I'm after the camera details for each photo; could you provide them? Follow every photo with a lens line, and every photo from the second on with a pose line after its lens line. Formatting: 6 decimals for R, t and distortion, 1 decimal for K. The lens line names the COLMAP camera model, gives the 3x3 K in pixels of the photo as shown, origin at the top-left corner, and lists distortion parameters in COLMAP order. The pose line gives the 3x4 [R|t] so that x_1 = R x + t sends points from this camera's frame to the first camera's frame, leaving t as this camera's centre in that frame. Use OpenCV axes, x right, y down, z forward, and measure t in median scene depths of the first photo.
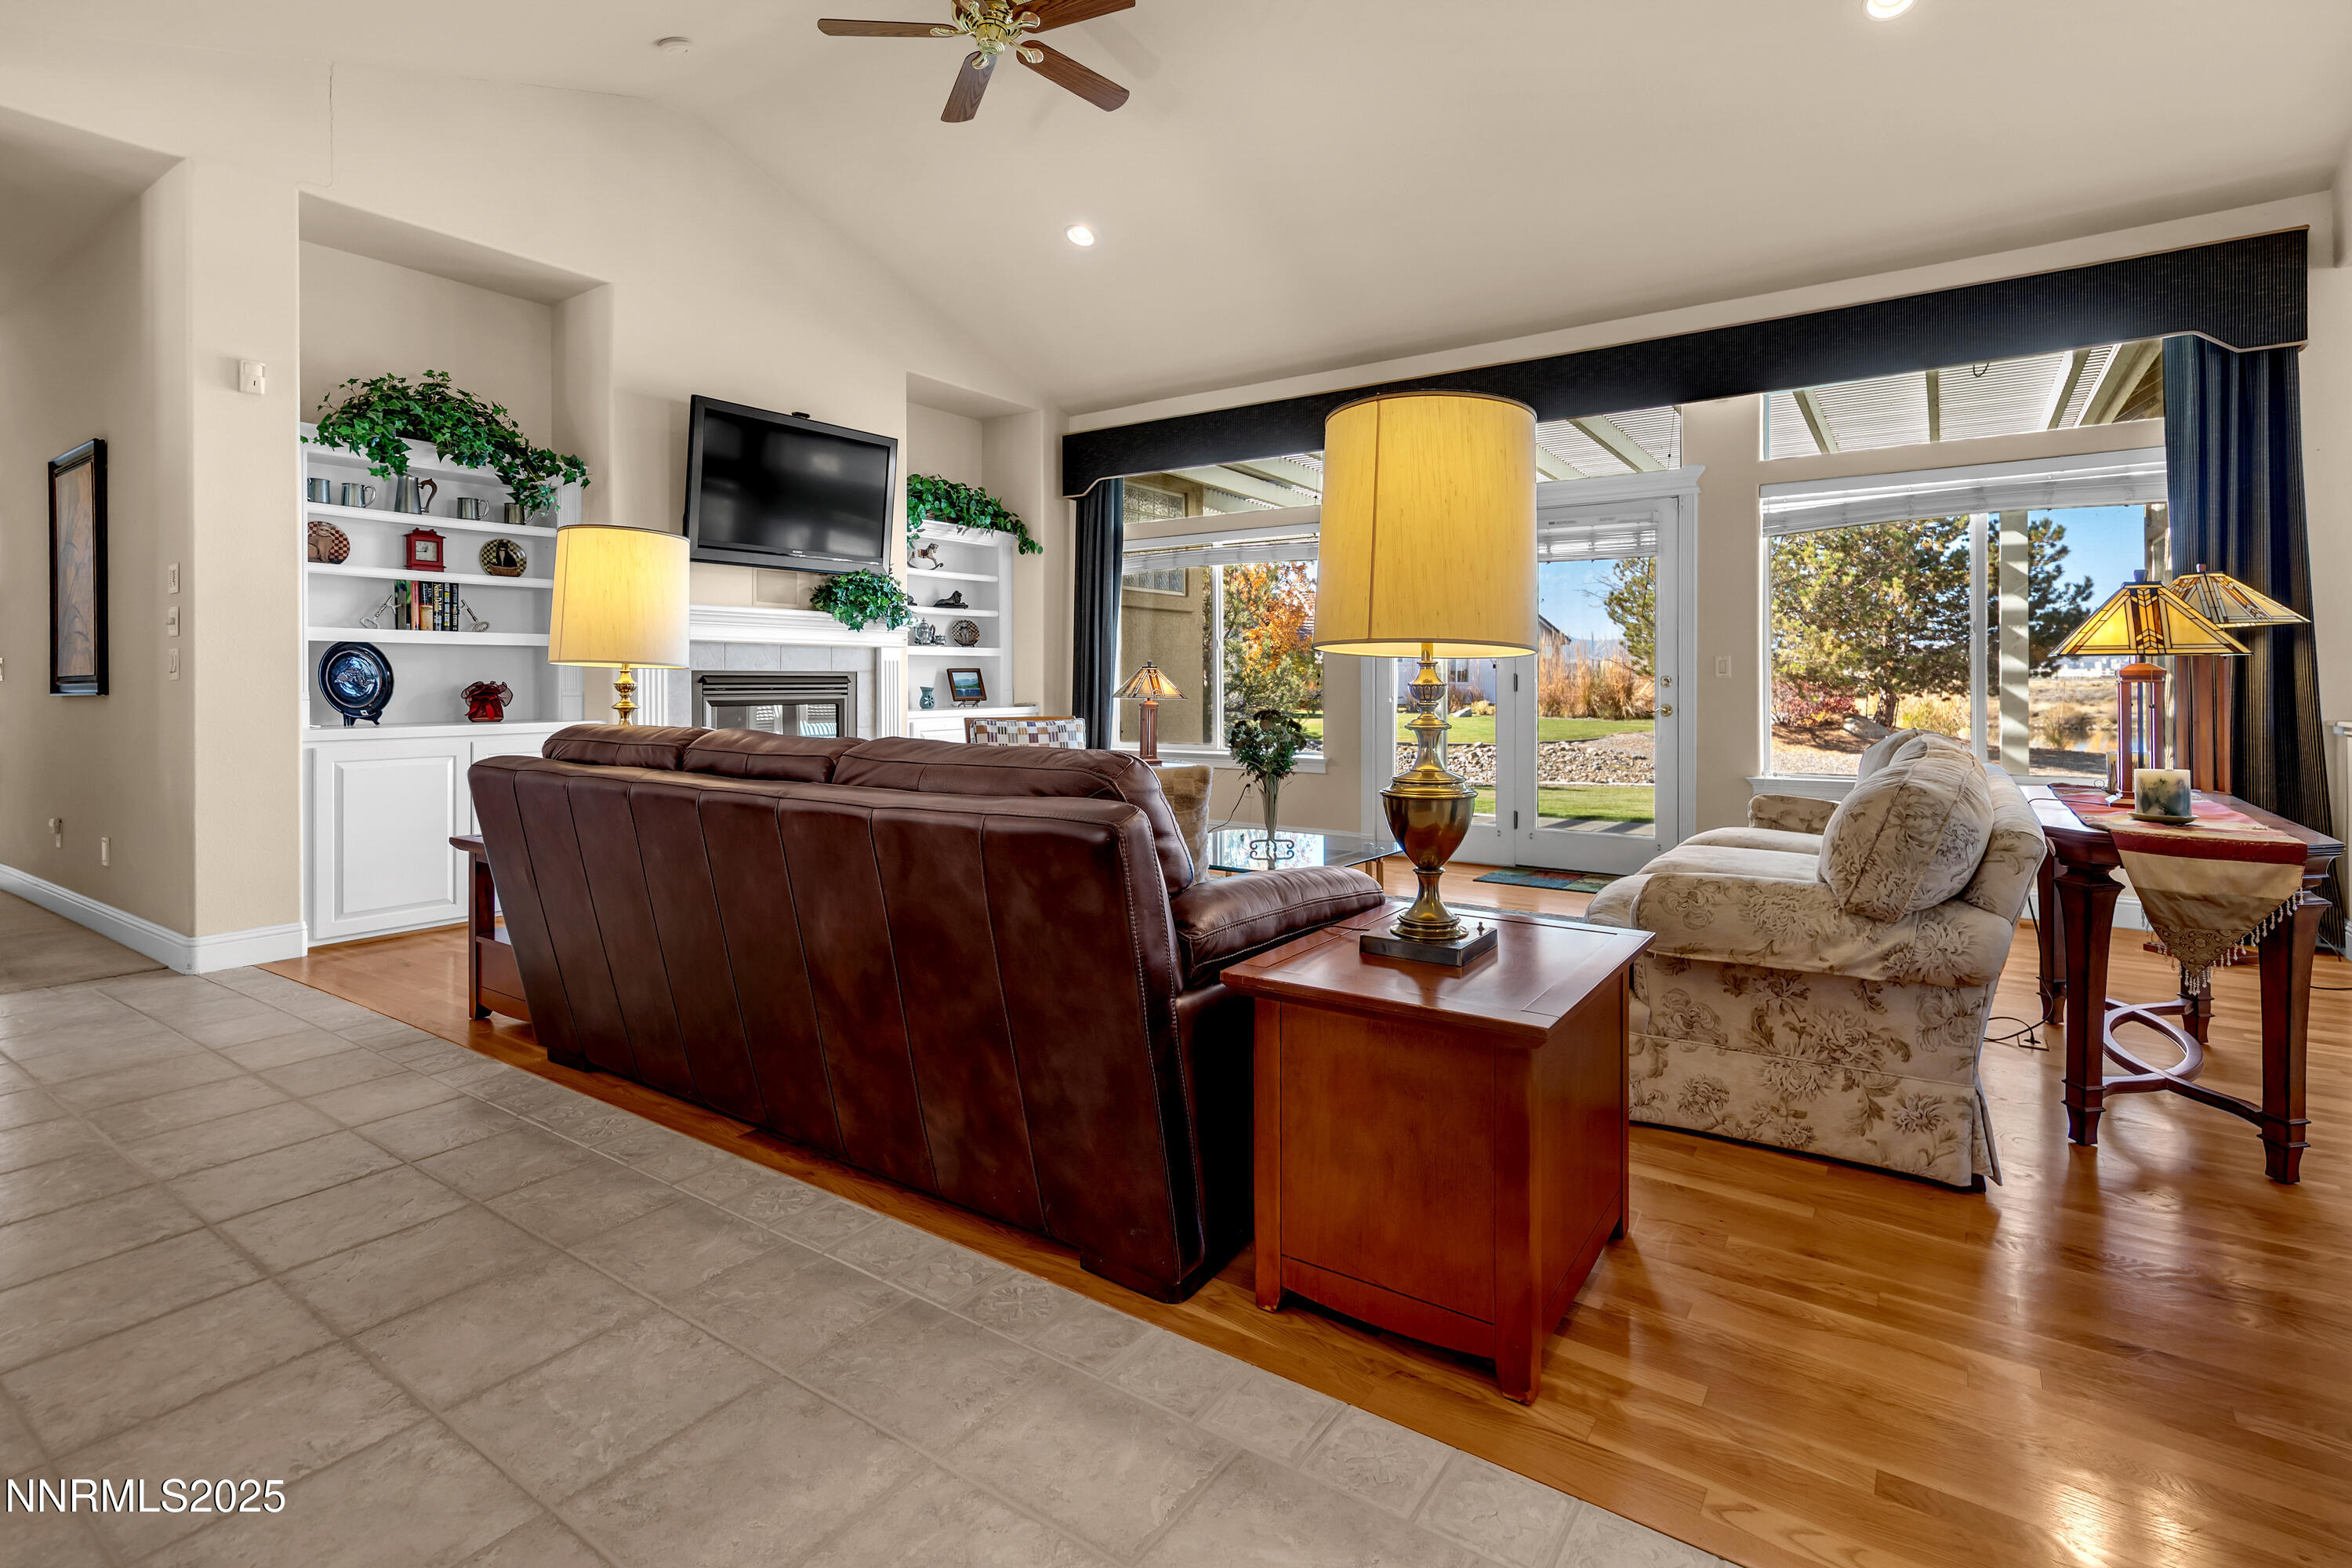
lens RADIAL K [[1105.5, 0, 1201.4], [0, 1105.5, 679.8], [0, 0, 1]] dist [-0.004224, 0.001374]
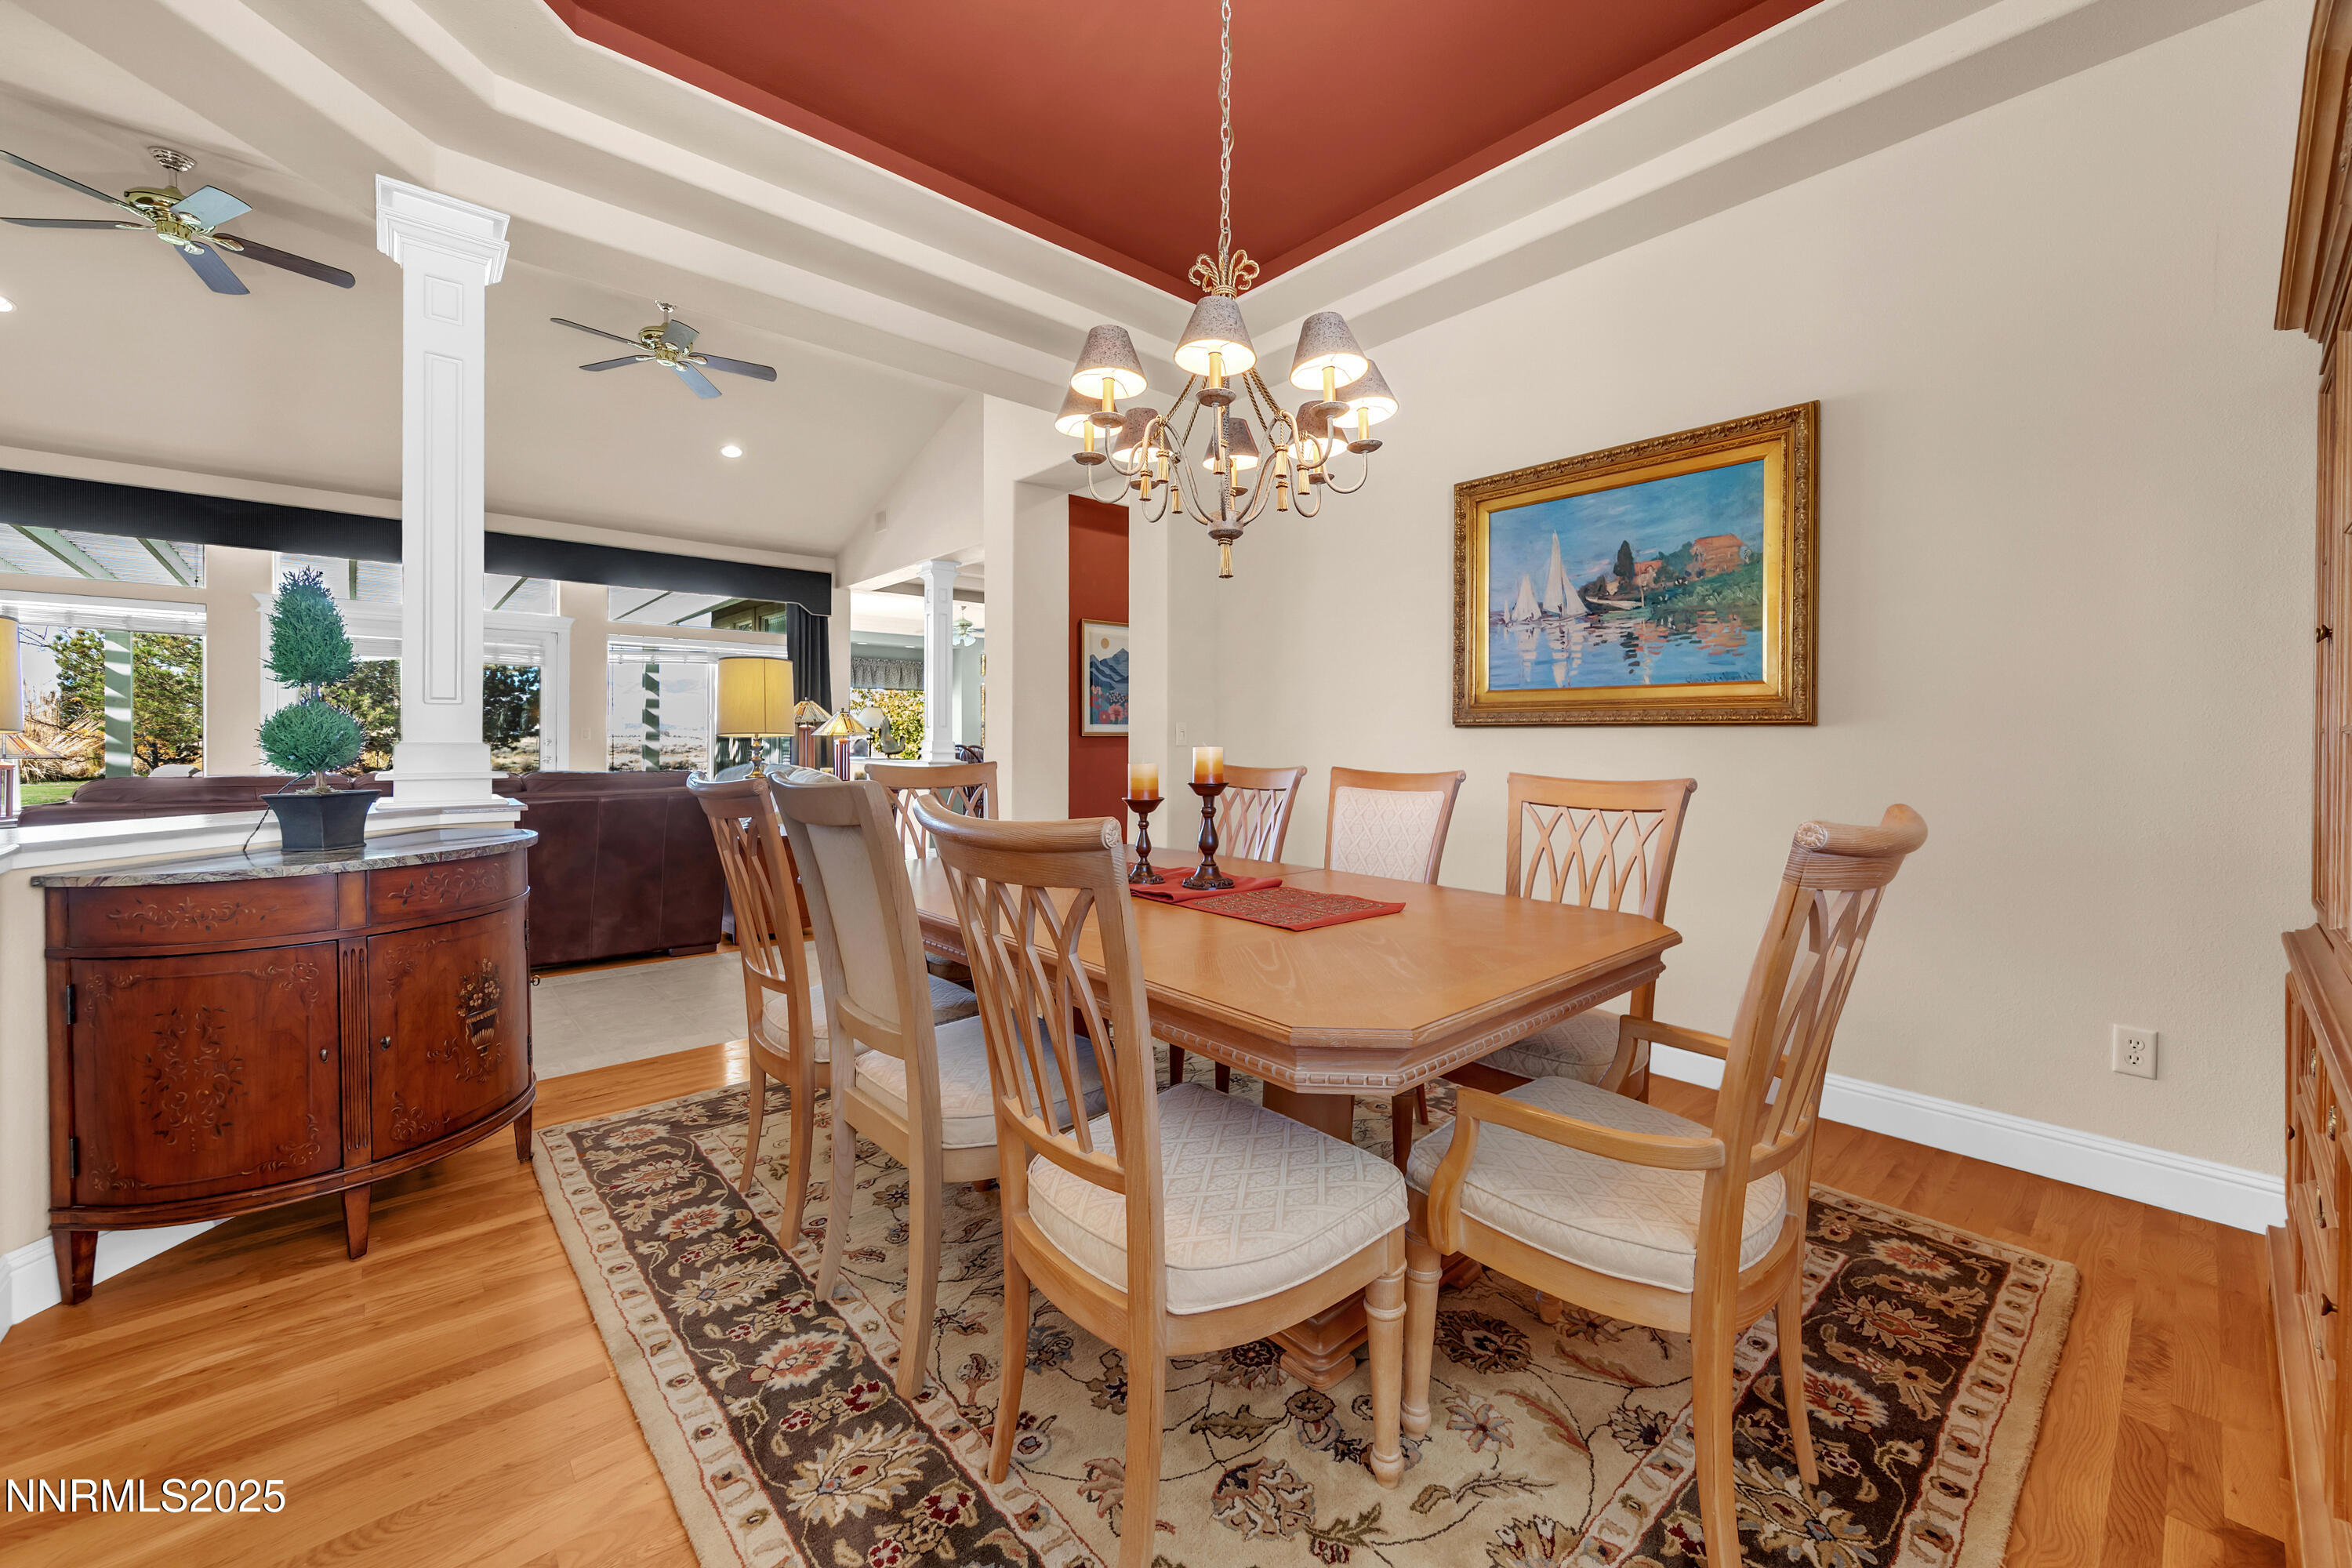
lens RADIAL K [[911.0, 0, 1208.4], [0, 911.0, 750.5], [0, 0, 1]] dist [-0.001079, -0.000385]
pose [[0.225624, -0.010003, 0.974163, -0.979425], [-0.004377, 0.999927, 0.011281, -0.009966], [-0.974205, -0.006810, 0.225564, -0.401577]]
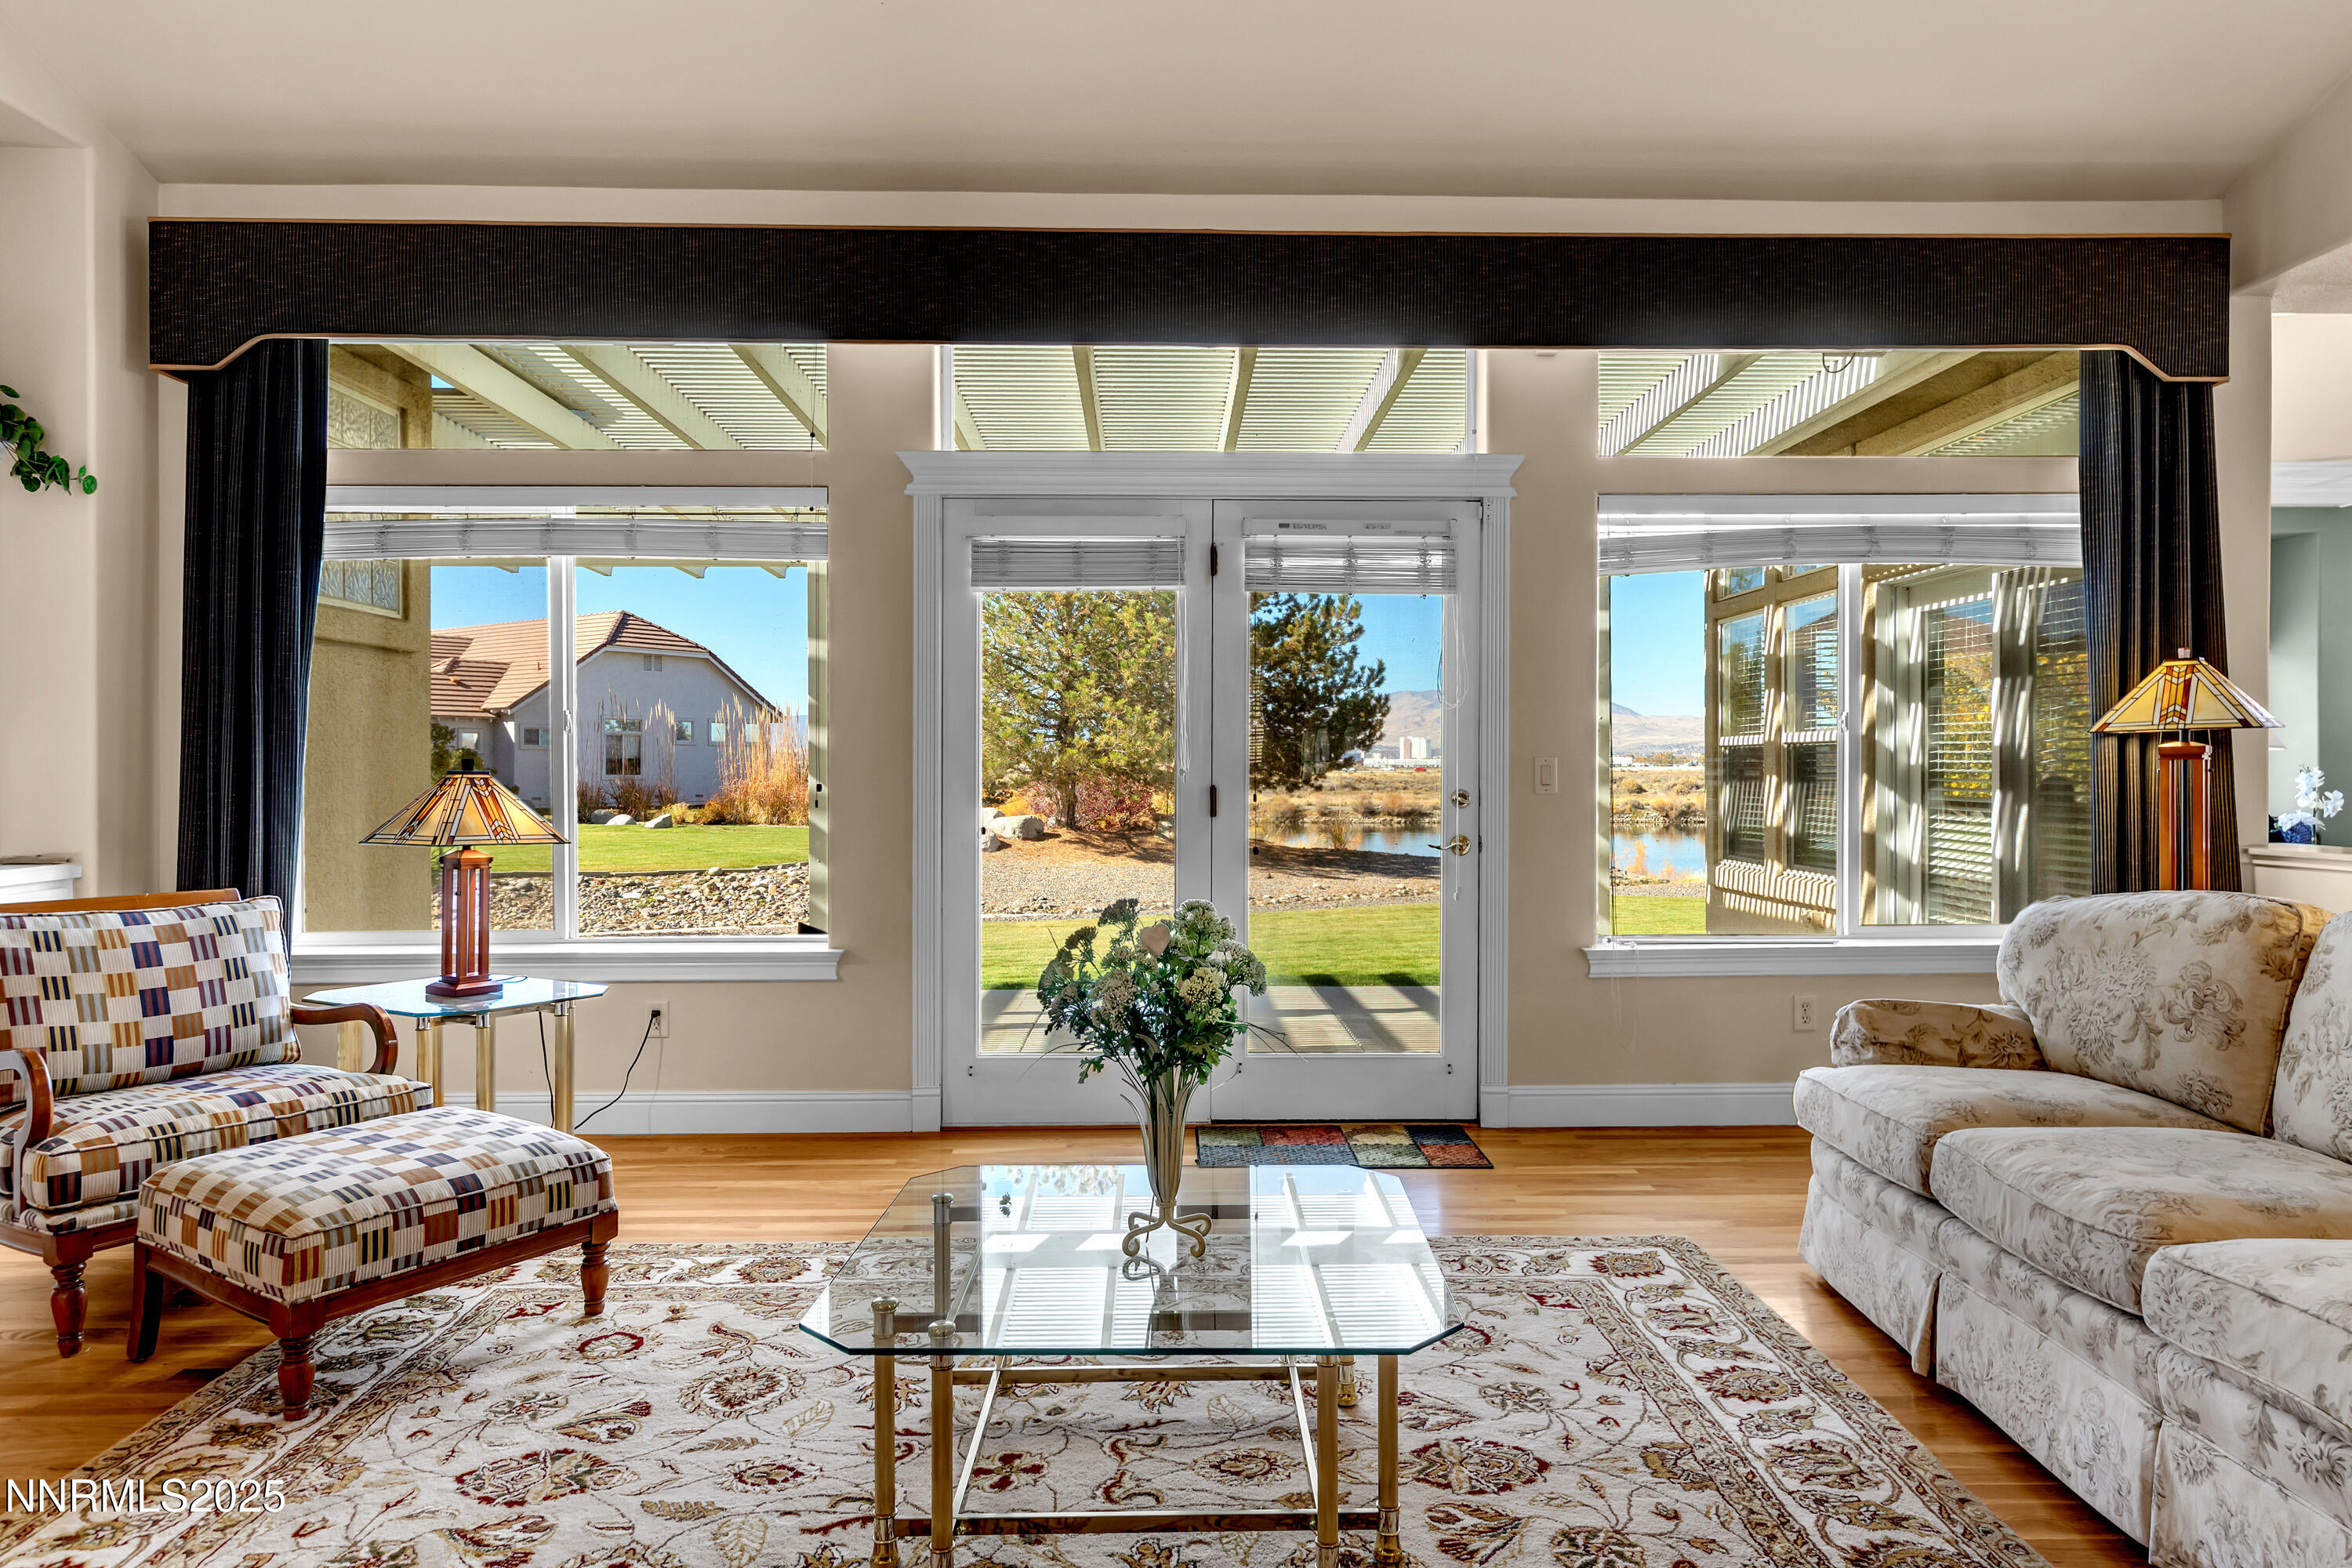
lens RADIAL K [[1497.6, 0, 1204.3], [0, 1497.6, 773.7], [0, 0, 1]] dist [0.008891, -0.002375]
pose [[0.811871, -0.001590, 0.583834, -0.256949], [-0.000094, 0.999996, 0.002855, -0.020718], [-0.583837, -0.002373, 0.811868, 0.570262]]
